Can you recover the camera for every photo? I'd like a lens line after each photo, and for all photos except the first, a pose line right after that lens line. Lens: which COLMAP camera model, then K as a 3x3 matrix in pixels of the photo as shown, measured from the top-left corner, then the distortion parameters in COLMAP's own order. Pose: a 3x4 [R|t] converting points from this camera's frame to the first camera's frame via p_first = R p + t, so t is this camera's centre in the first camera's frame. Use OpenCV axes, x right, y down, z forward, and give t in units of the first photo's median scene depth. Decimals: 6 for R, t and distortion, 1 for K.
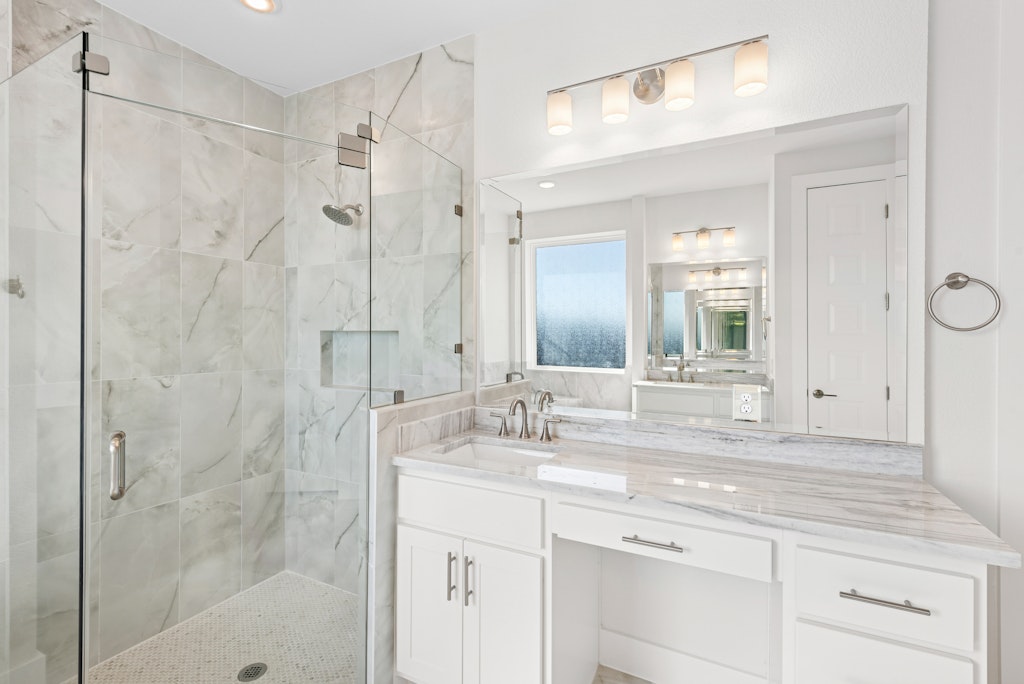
lens RADIAL K [[449.5, 0, 514.7], [0, 449.5, 338.5], [0, 0, 1]] dist [0.013463, -0.004573]
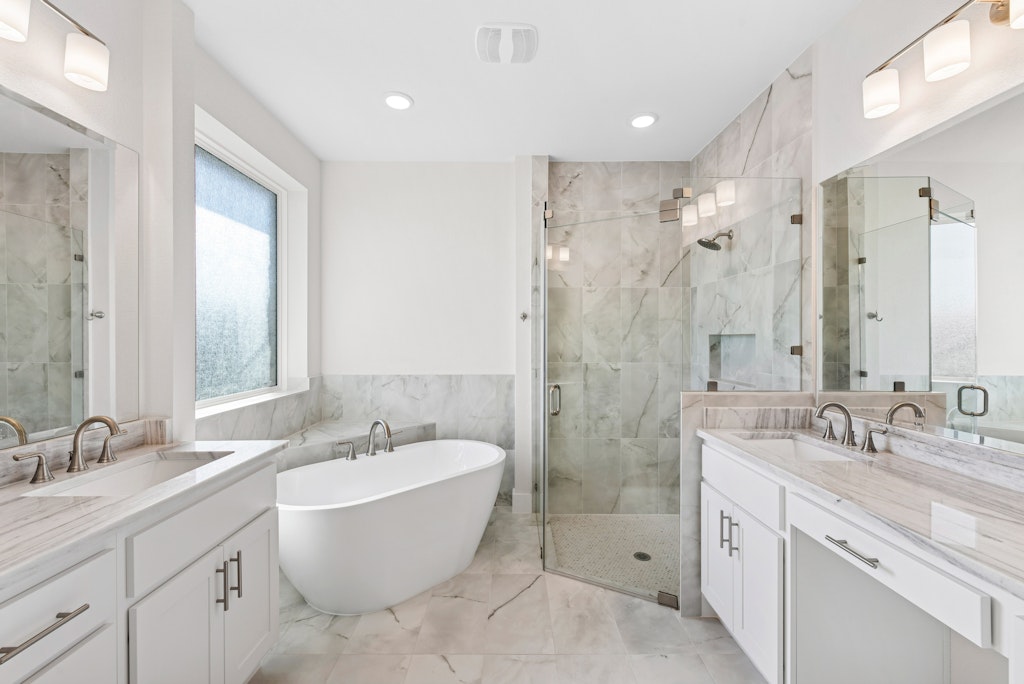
lens RADIAL K [[409.2, 0, 512.7], [0, 409.2, 341.0], [0, 0, 1]] dist [0.009714, -0.001872]
pose [[0.460189, 0.002248, -0.887818, 0.412322], [-0.002410, 0.999996, 0.001283, 0.000714], [0.887818, 0.001549, 0.460193, -0.032776]]
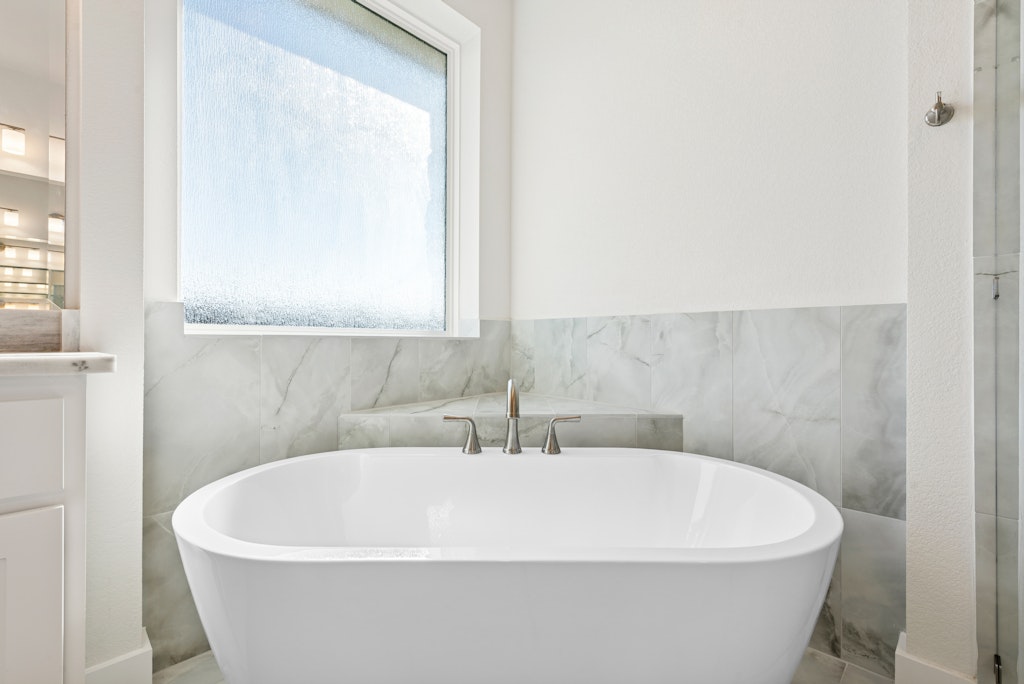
lens RADIAL K [[449.5, 0, 516.6], [0, 449.5, 337.2], [0, 0, 1]] dist [0.013463, -0.004573]
pose [[-0.274905, -0.010259, -0.961417, -0.241723], [-0.010182, 0.999918, -0.007758, 0.181776], [0.961418, 0.007657, -0.274987, 0.355209]]
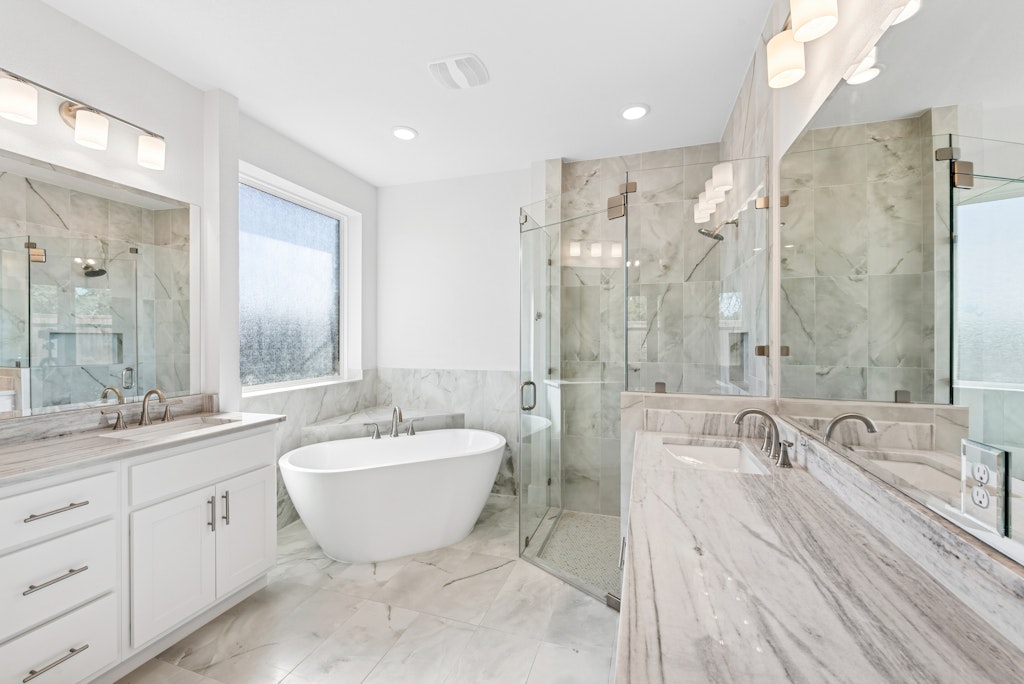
lens RADIAL K [[409.2, 0, 513.0], [0, 409.2, 338.6], [0, 0, 1]] dist [0.009714, -0.001872]
pose [[0.164233, 0.001821, -0.986420, 0.617020], [-0.004471, 0.999989, 0.001101, -0.001835], [0.986411, 0.004230, 0.164239, 0.337850]]
